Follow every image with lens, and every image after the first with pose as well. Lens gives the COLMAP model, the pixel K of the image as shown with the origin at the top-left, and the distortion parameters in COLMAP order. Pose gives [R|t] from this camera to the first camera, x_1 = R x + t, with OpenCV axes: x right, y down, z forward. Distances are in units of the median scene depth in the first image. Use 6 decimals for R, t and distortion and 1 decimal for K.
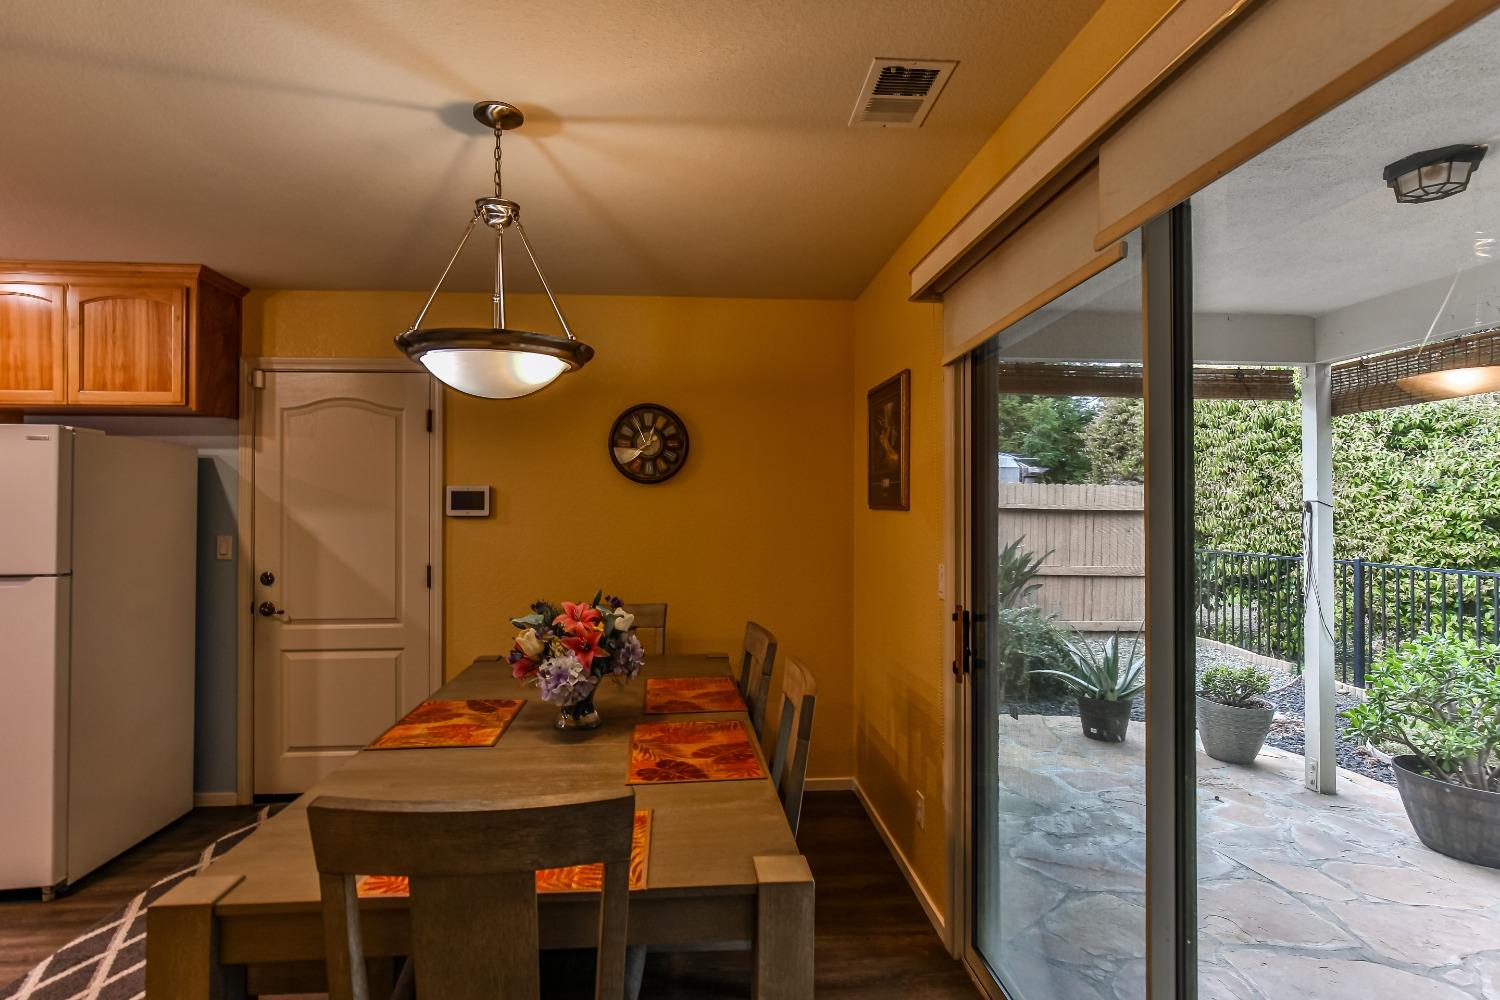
lens RADIAL K [[730.8, 0, 740.0], [0, 730.8, 505.9], [0, 0, 1]] dist [-0.009254, 0.004805]
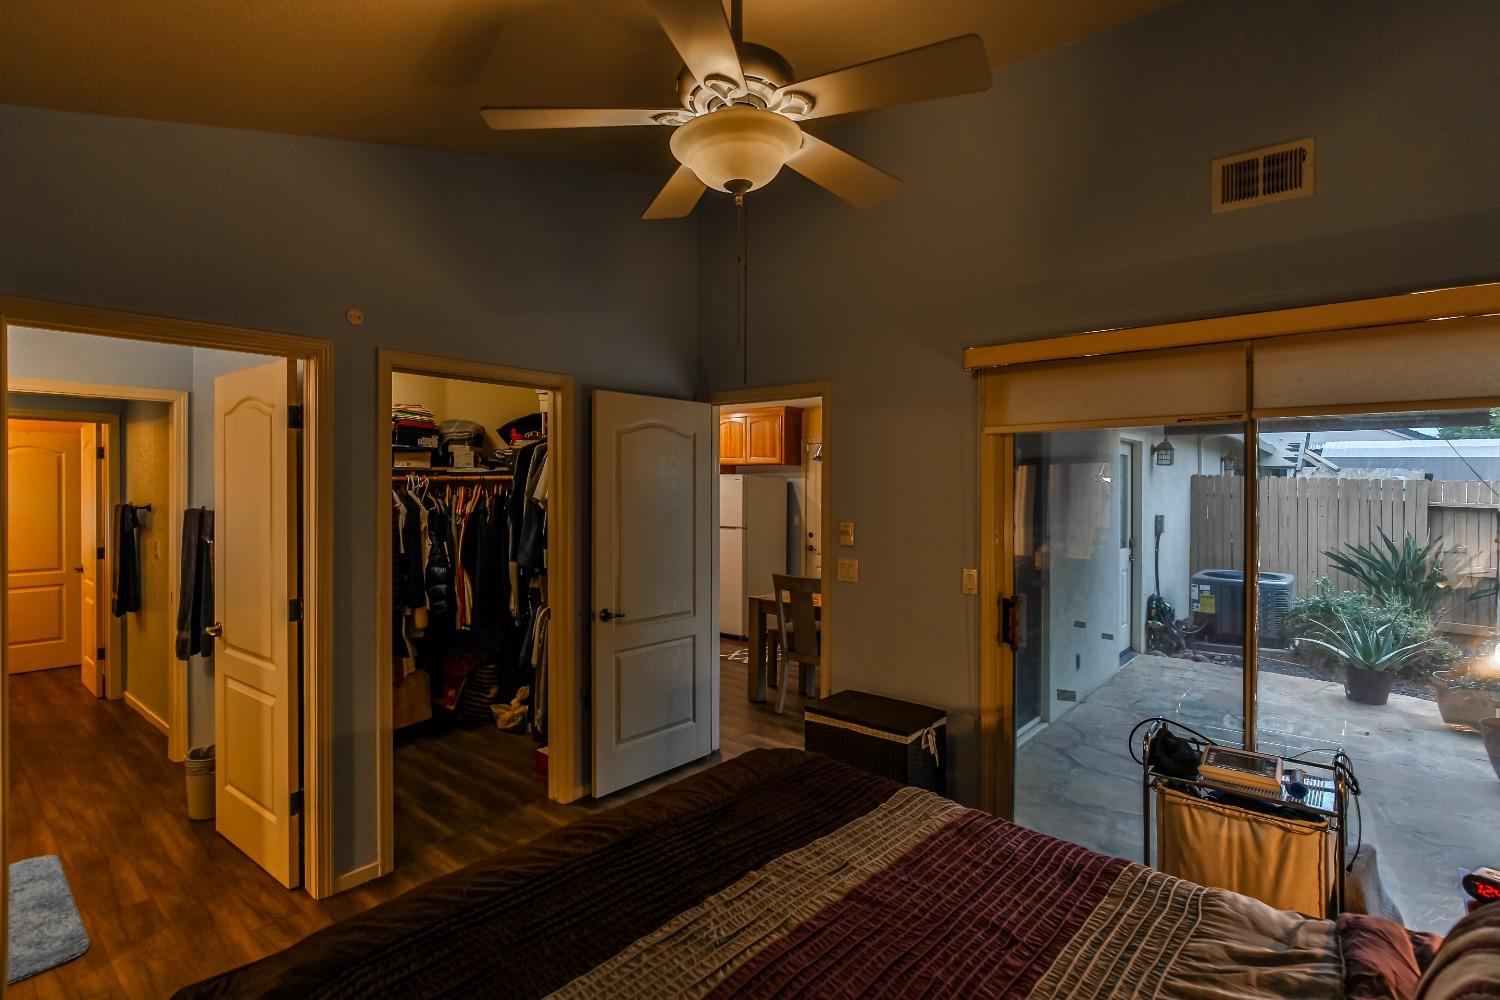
lens RADIAL K [[730.8, 0, 759.8], [0, 730.8, 494.7], [0, 0, 1]] dist [-0.009254, 0.004805]
pose [[0.720076, 0.008294, -0.693845, 0.821570], [-0.000848, 0.999938, 0.011074, -0.051680], [0.693894, -0.007385, 0.720039, -0.755046]]
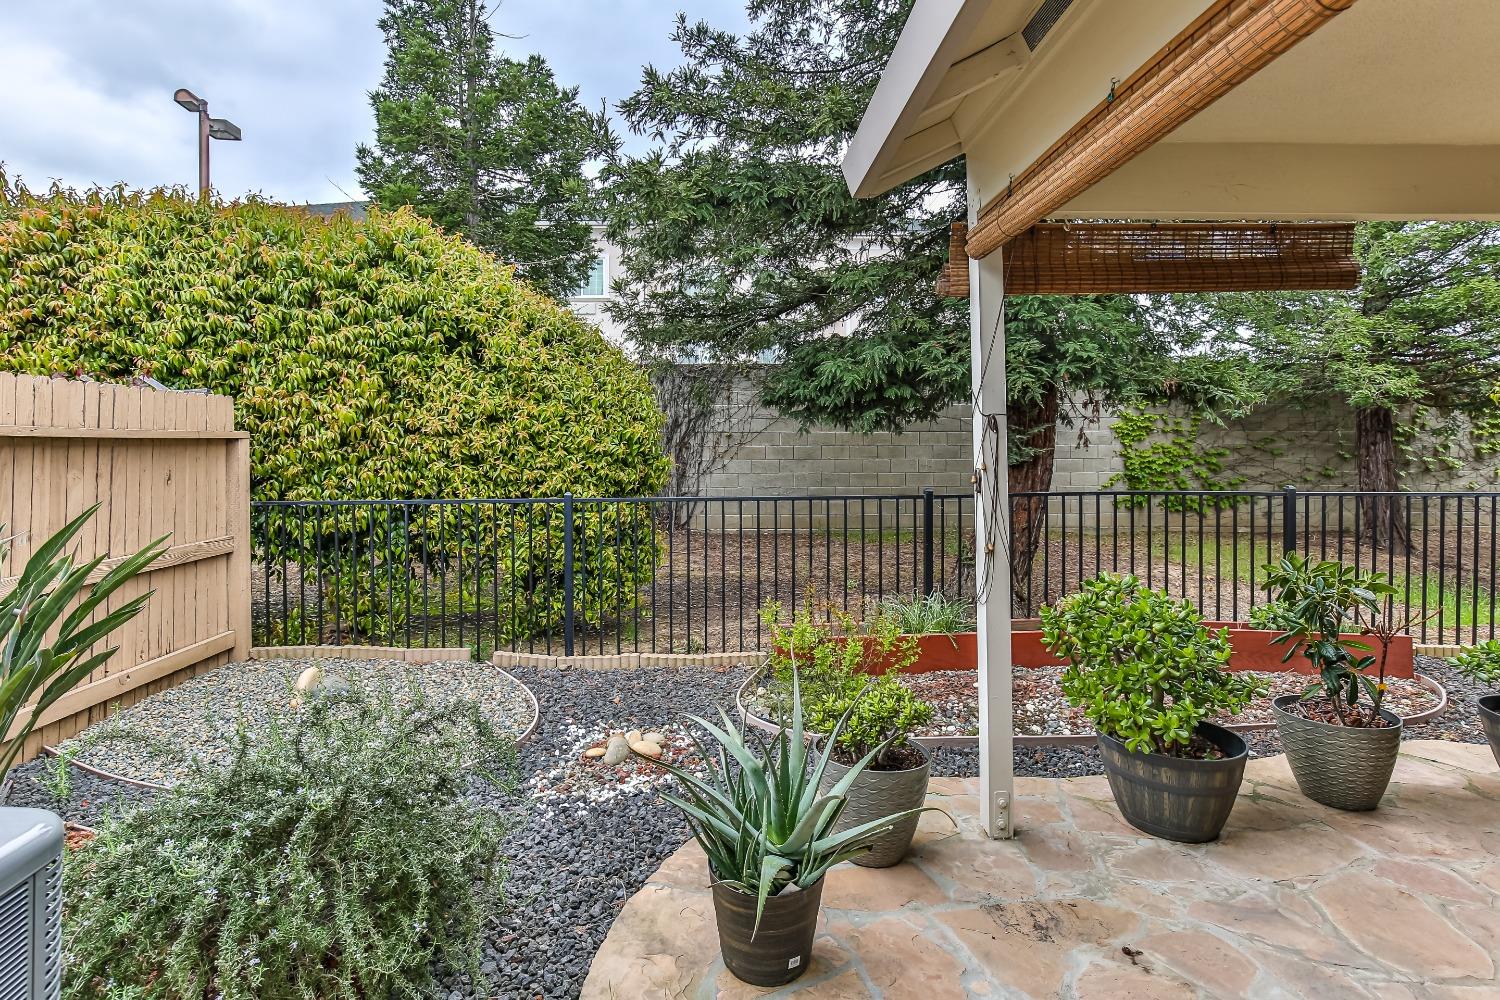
lens RADIAL K [[730.8, 0, 735.7], [0, 730.8, 443.9], [0, 0, 1]] dist [-0.009254, 0.004805]
pose [[0.045426, -0.013748, 0.998873, 0.100651], [-0.000787, 0.999904, 0.013798, 0.007617], [-0.998967, -0.001413, 0.045411, 1.343042]]
